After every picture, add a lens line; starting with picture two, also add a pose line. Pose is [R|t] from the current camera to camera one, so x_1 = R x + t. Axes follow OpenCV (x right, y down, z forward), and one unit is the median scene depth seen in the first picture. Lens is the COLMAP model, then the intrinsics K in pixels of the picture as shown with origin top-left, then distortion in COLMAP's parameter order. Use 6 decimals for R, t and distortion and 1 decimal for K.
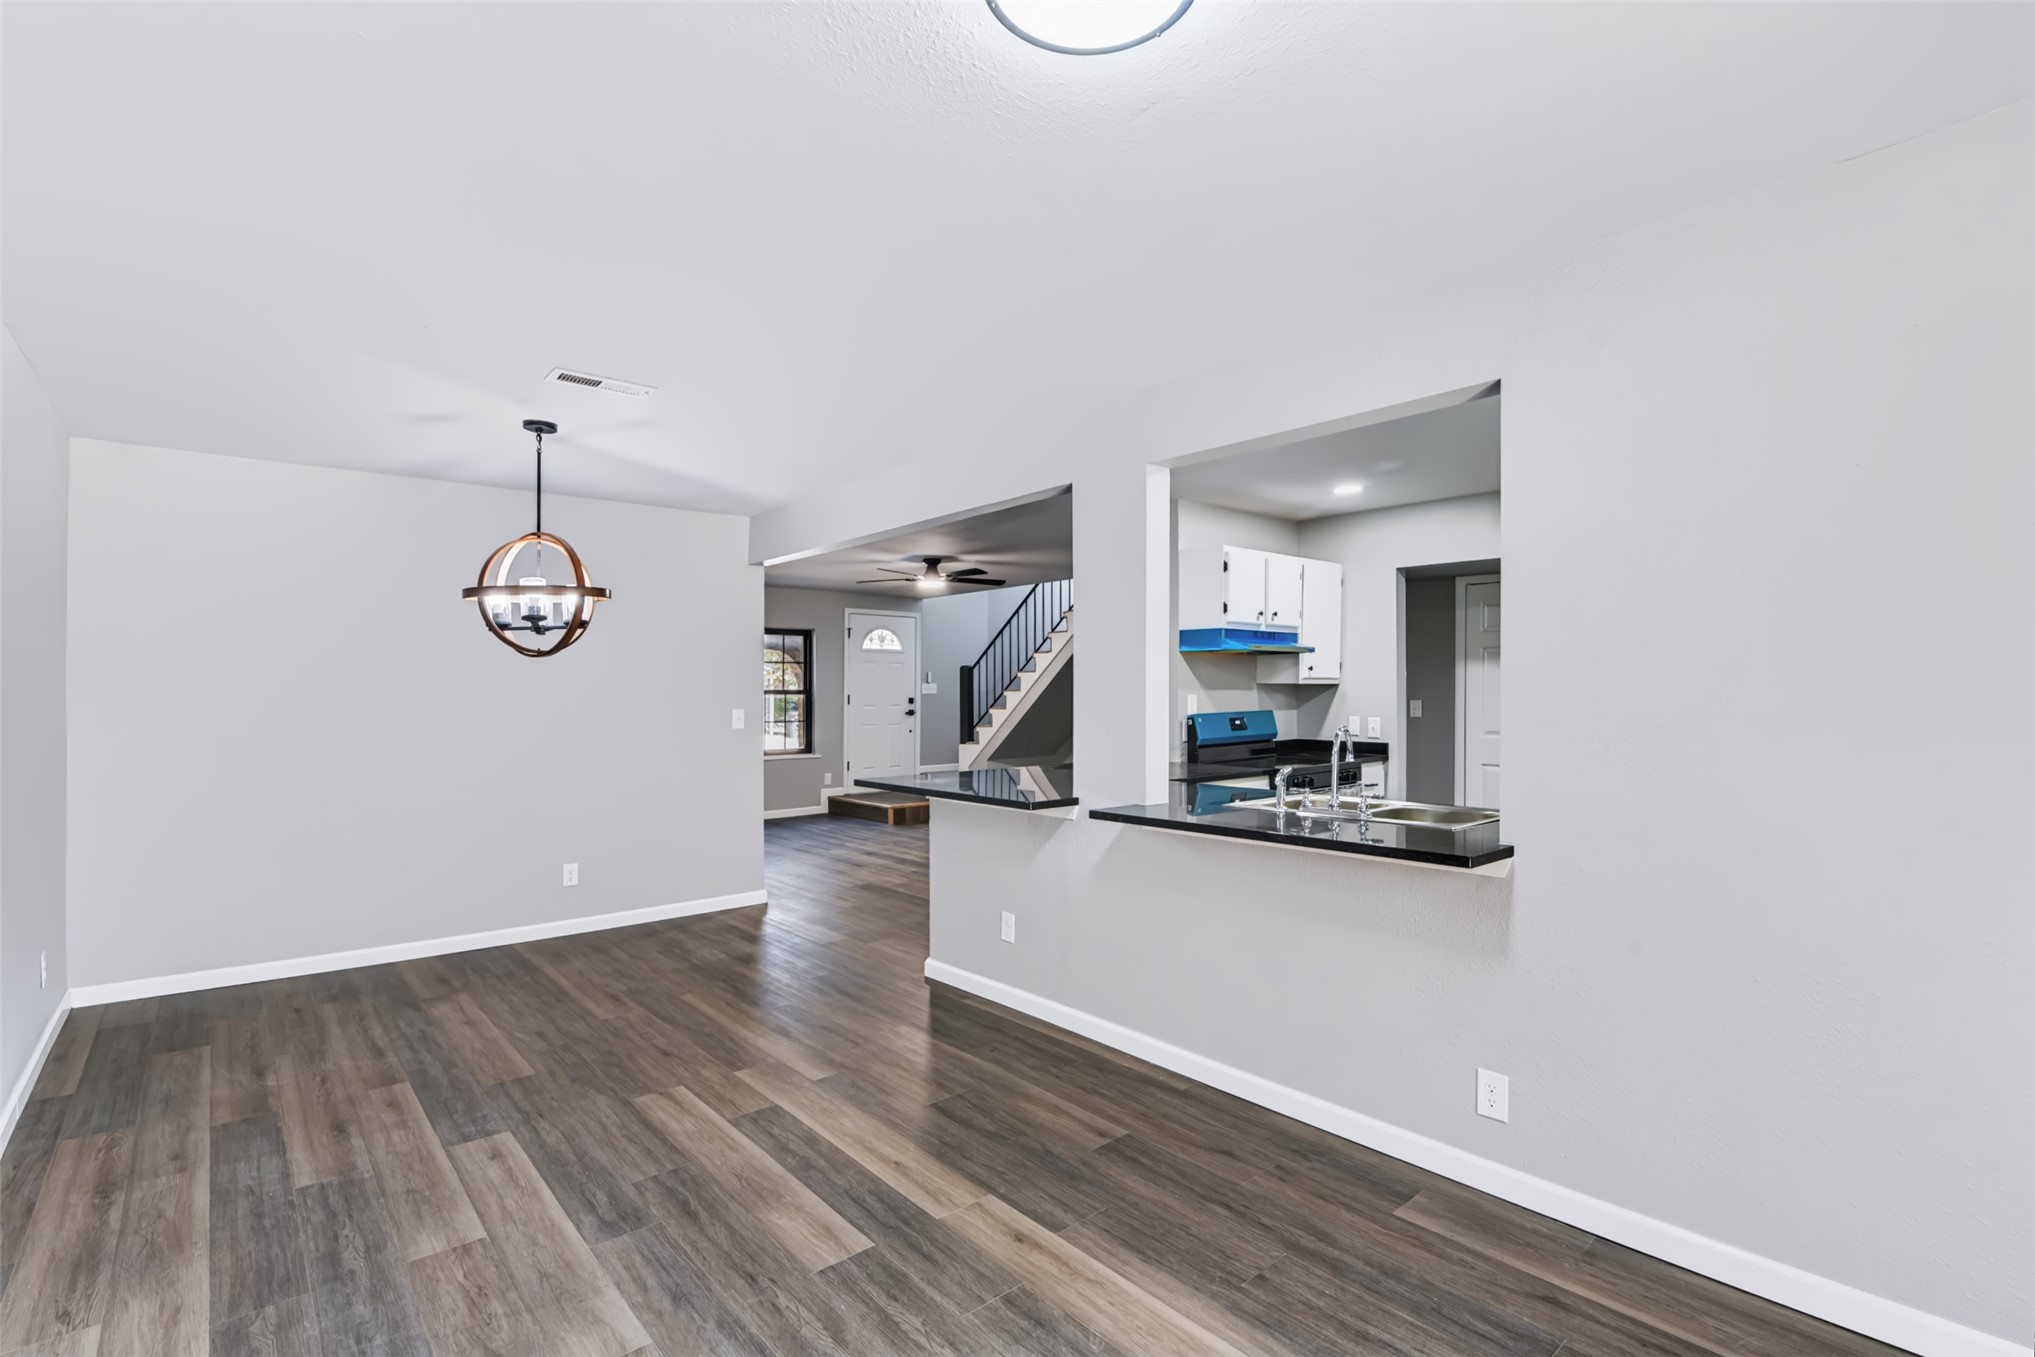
lens RADIAL K [[935.2, 0, 1019.0], [0, 935.2, 663.8], [0, 0, 1]] dist [-0.019163, 0.000328]
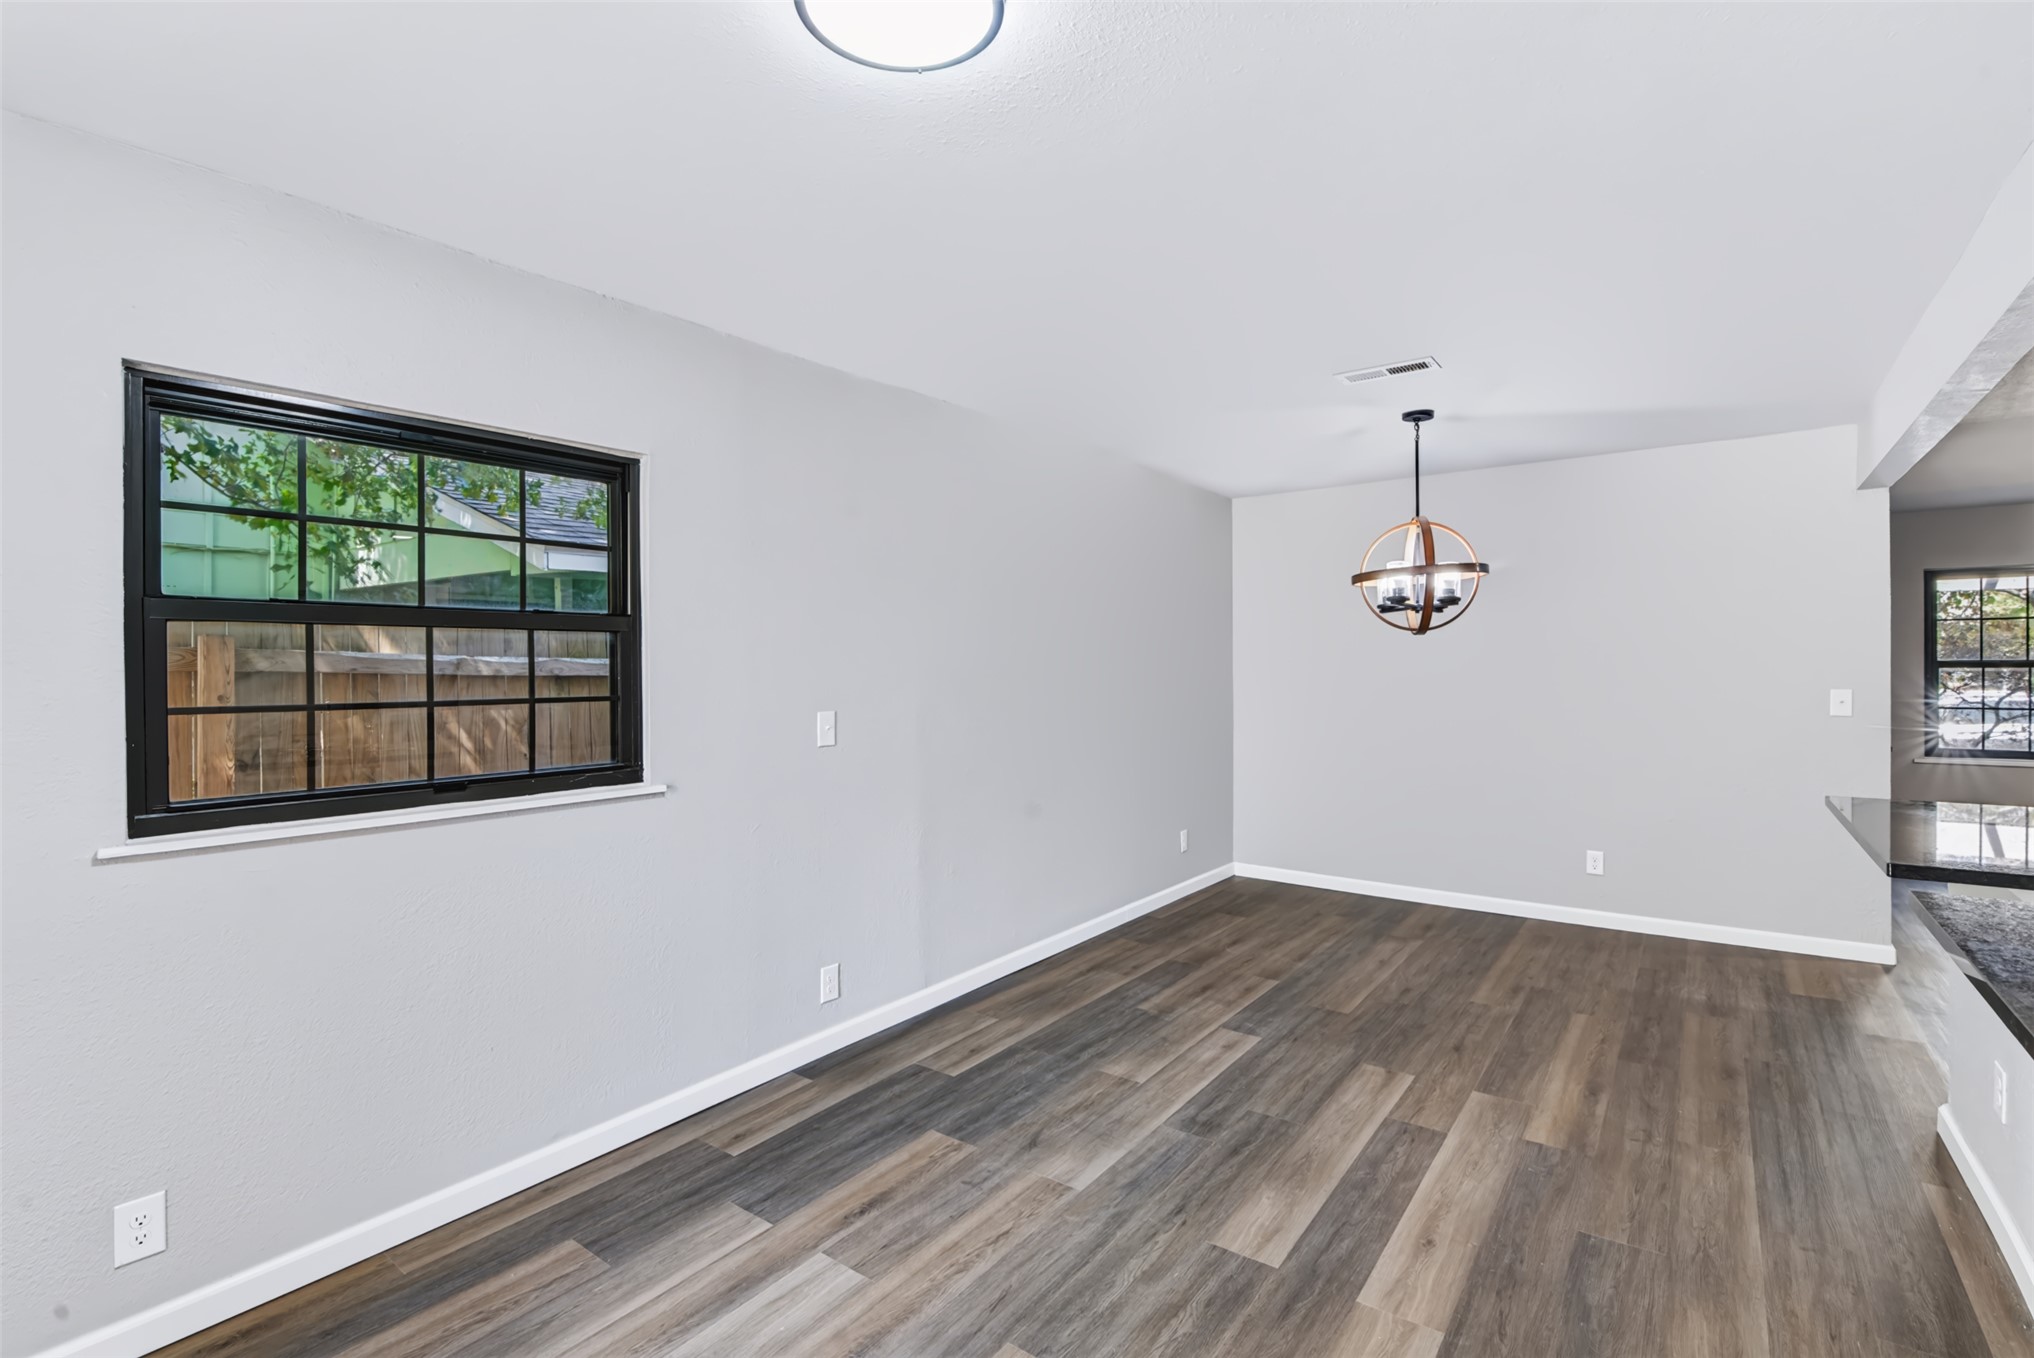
lens RADIAL K [[934.8, 0, 1018.5], [0, 934.8, 664.4], [0, 0, 1]] dist [-0.019163, 0.000328]
pose [[0.217985, 0.000631, -0.975952, 0.539246], [0.032256, 0.999449, 0.007851, 0.004100], [0.975419, -0.033191, 0.217844, 0.438506]]
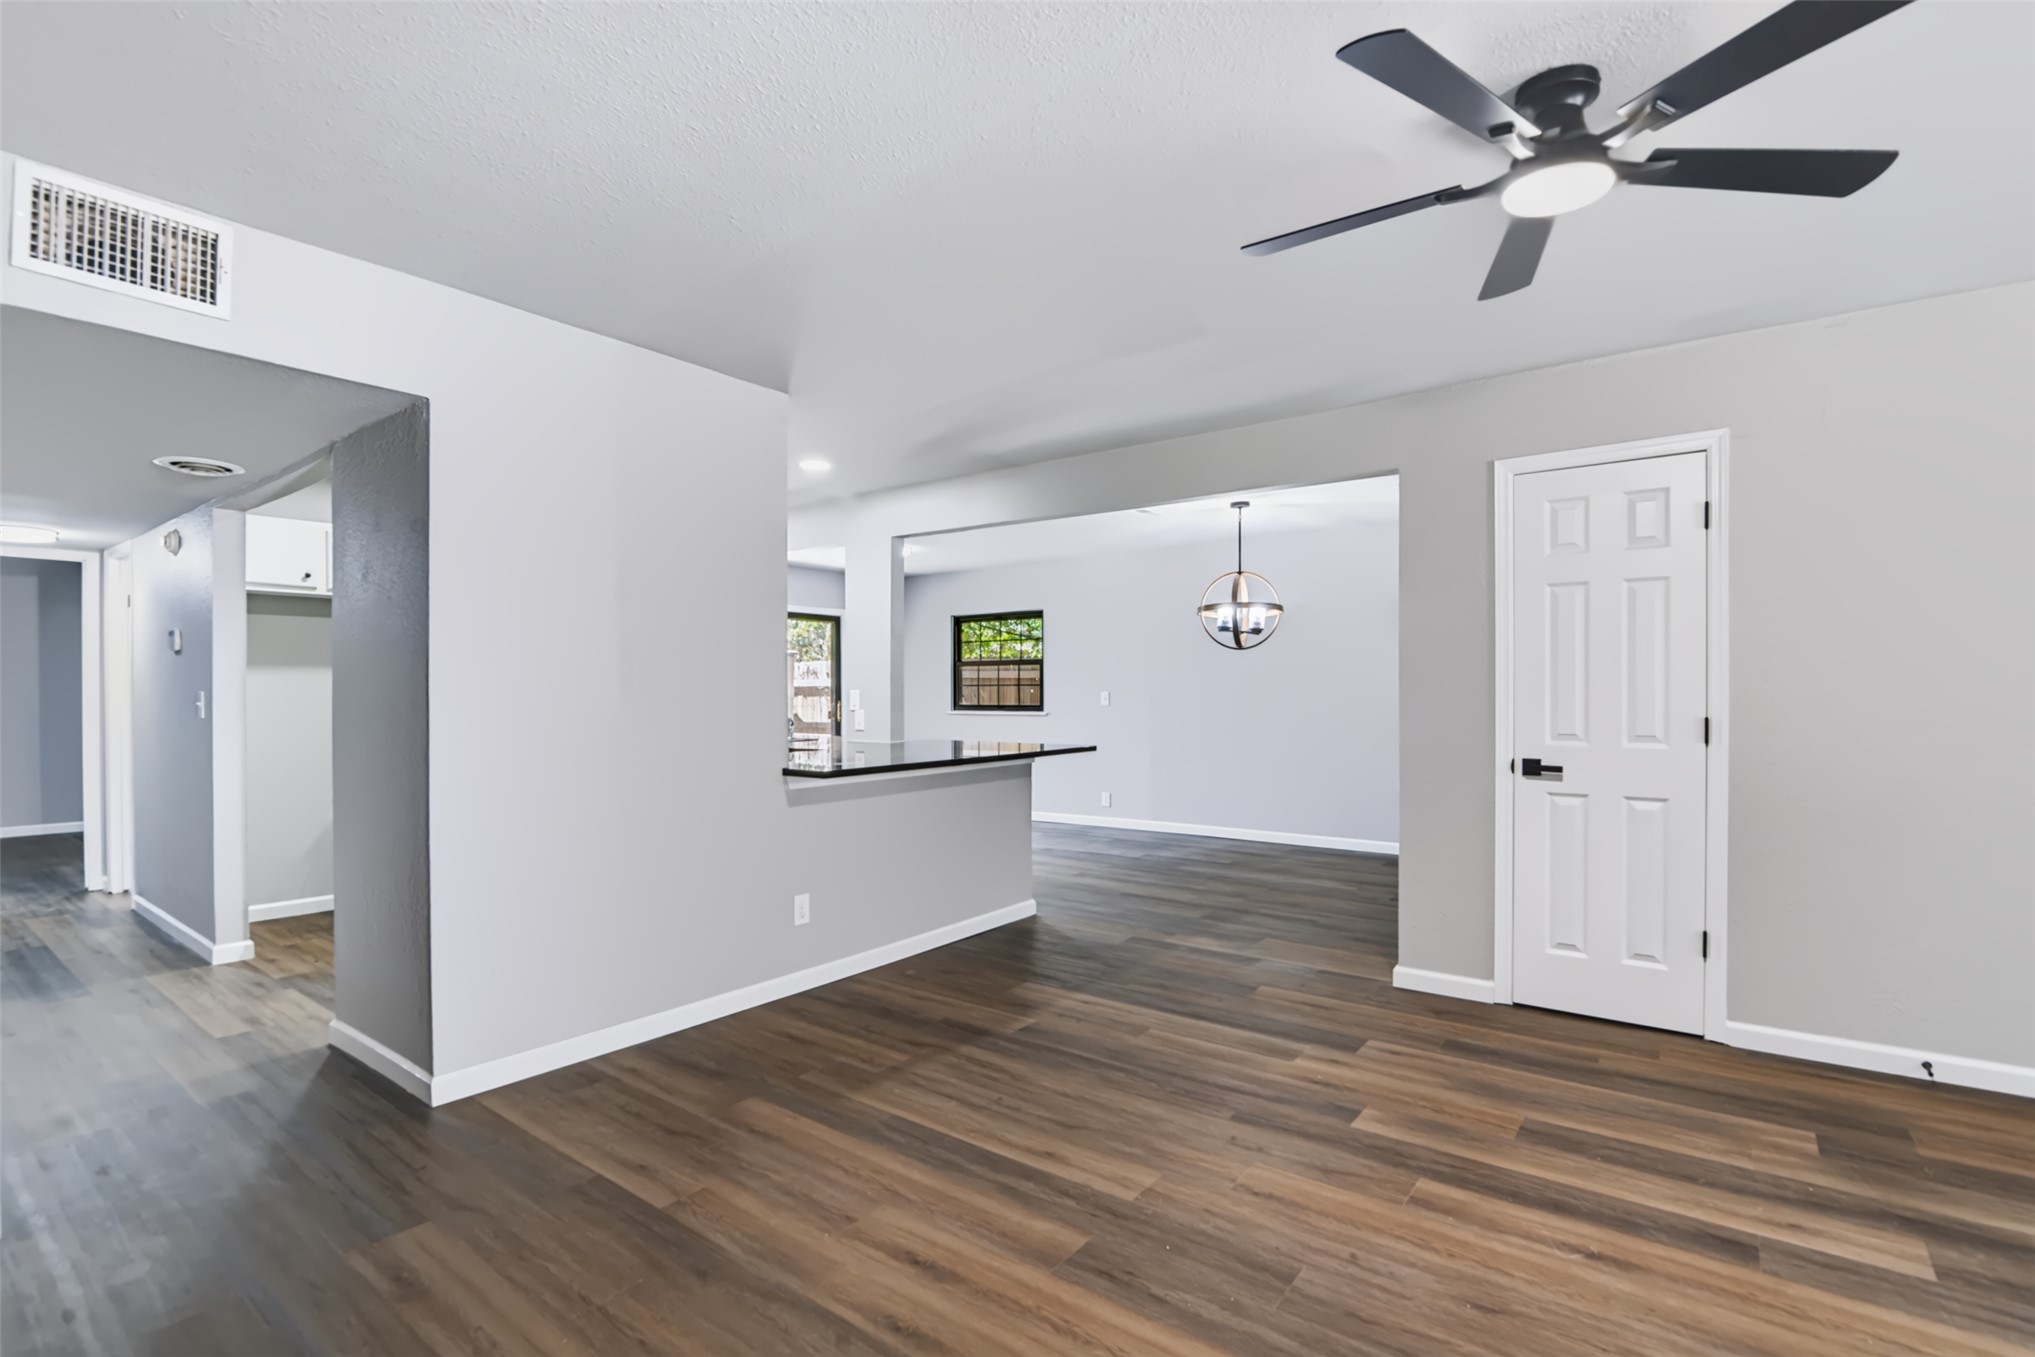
lens RADIAL K [[960.1, 0, 1017.5], [0, 960.1, 678.5], [0, 0, 1]] dist [-0.018577, 0.000083]
pose [[-0.979419, 0.007789, -0.201687, 0.248360], [0.015467, 0.999213, -0.036522, 0.124858], [0.201244, -0.038890, -0.978769, 3.326679]]
